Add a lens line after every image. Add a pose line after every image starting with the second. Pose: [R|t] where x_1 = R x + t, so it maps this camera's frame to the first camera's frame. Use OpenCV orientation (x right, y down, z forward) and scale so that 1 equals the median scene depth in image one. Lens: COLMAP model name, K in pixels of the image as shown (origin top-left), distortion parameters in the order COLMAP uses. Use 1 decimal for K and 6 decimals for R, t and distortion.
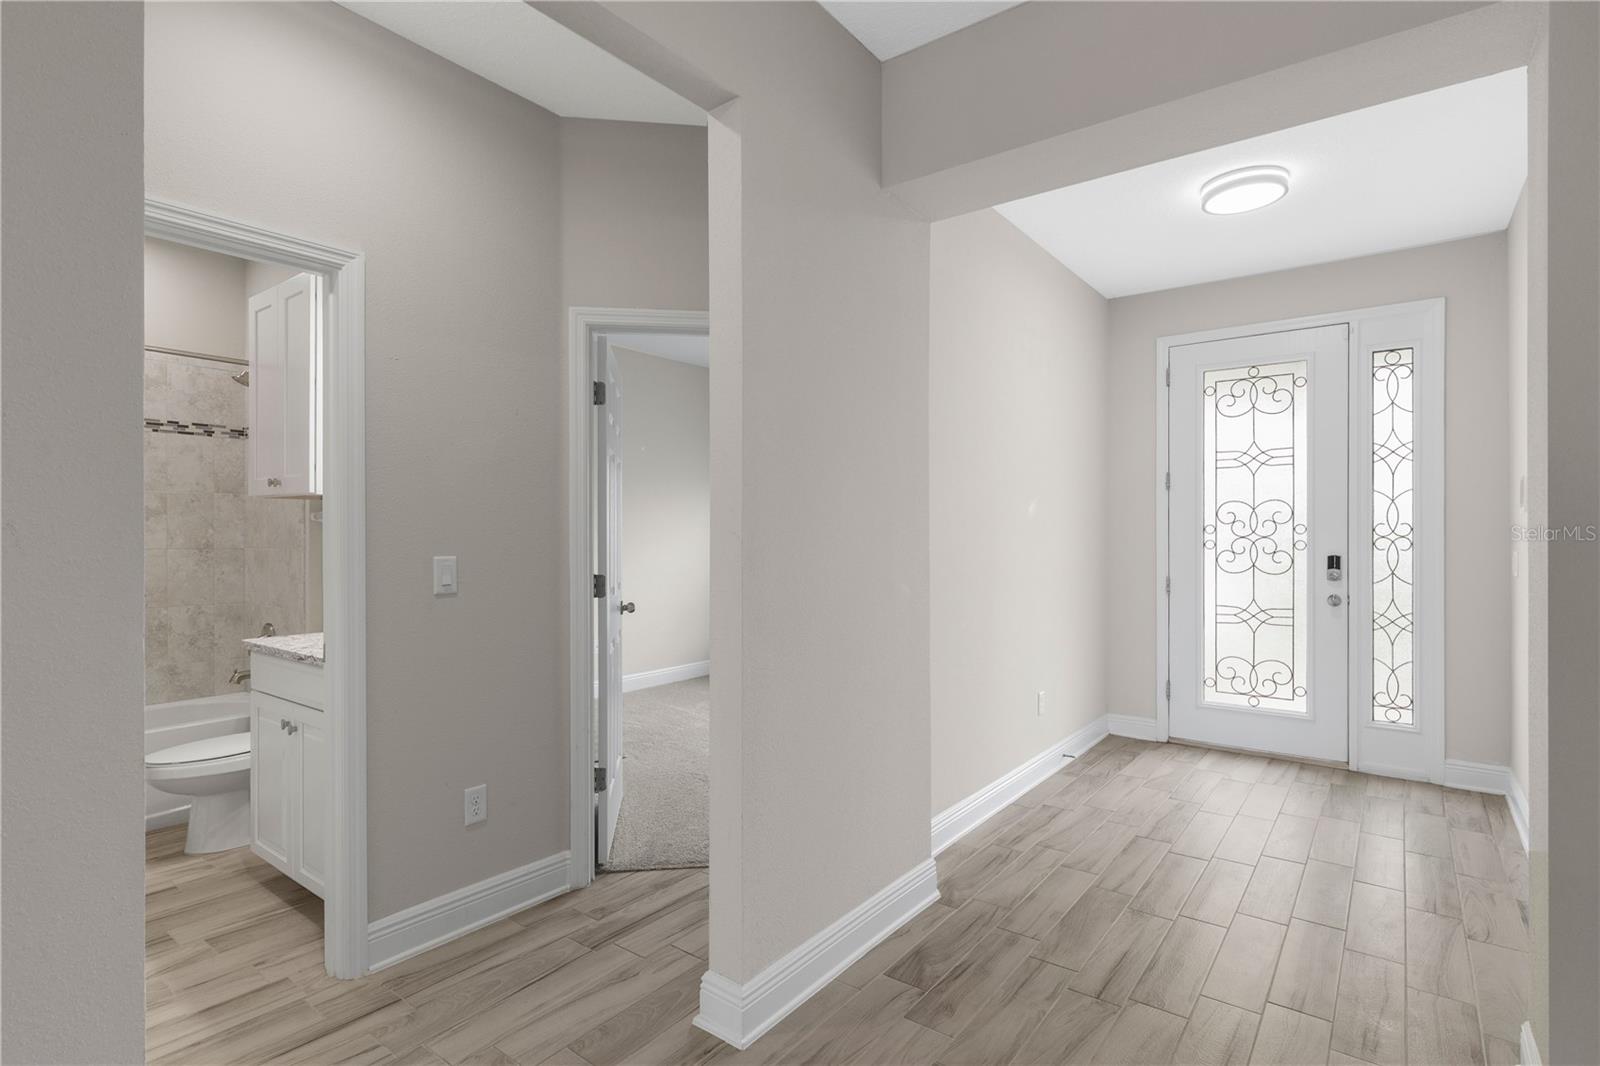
lens RADIAL K [[786.7, 0, 793.7], [0, 786.7, 535.8], [0, 0, 1]] dist [0.002003, -0.000056]
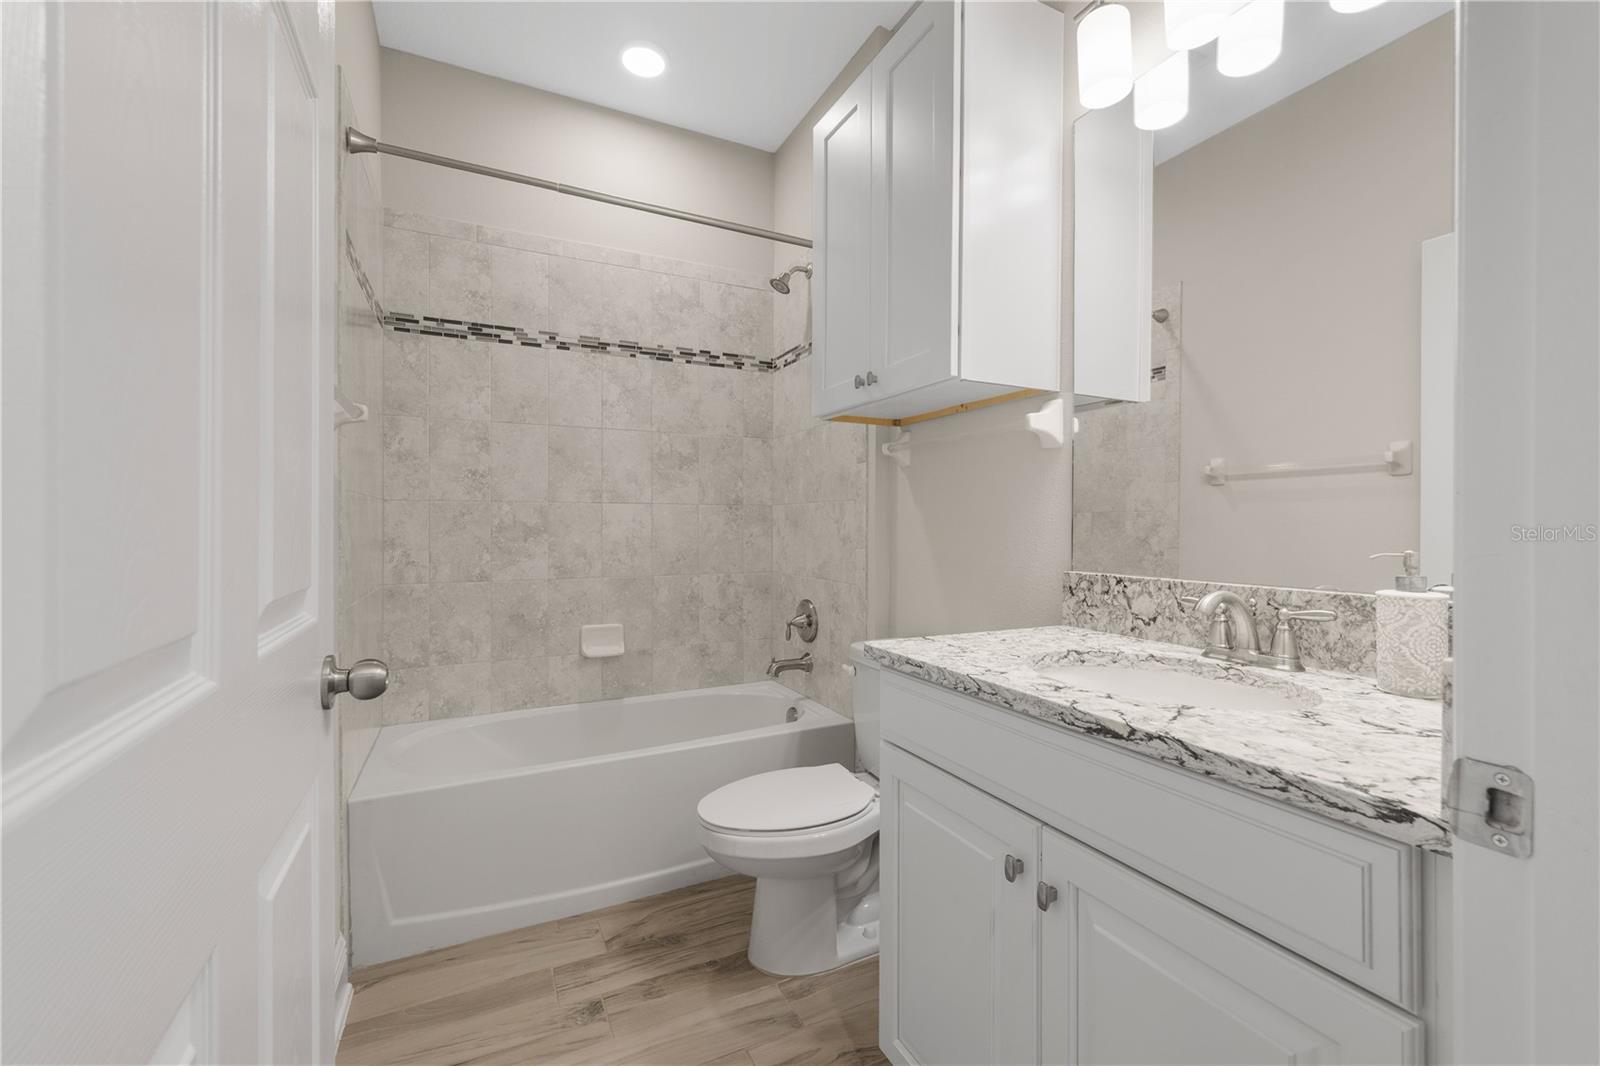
lens RADIAL K [[664.1, 0, 811.7], [0, 664.1, 526.7], [0, 0, 1]] dist [-0.007432, 0.001138]
pose [[0.904501, 0.005420, -0.426438, -0.381238], [-0.004717, 0.999985, 0.002704, 0.037282], [0.426446, -0.000435, 0.904513, 0.408857]]
